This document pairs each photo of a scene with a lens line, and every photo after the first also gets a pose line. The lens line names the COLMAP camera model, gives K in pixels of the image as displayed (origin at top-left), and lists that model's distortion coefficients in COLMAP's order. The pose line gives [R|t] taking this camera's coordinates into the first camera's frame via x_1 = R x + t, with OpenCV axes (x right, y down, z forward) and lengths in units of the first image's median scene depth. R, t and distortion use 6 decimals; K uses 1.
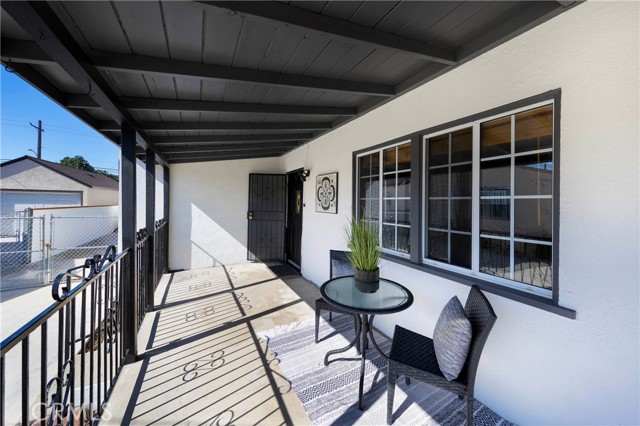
lens RADIAL K [[234.1, 0, 320.1], [0, 234.1, 209.3], [0, 0, 1]] dist [0.000535, 0.000030]
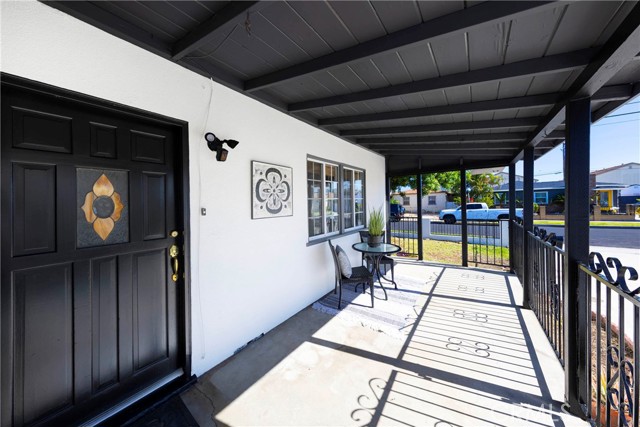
lens RADIAL K [[197.9, 0, 321.9], [0, 197.9, 204.6], [0, 0, 1]] dist [0.000840, 0.000076]
pose [[-0.410194, -0.015420, 0.911868, -0.733886], [0.043879, 0.998365, 0.036621, -0.049740], [-0.910942, 0.055033, -0.408847, 1.371973]]
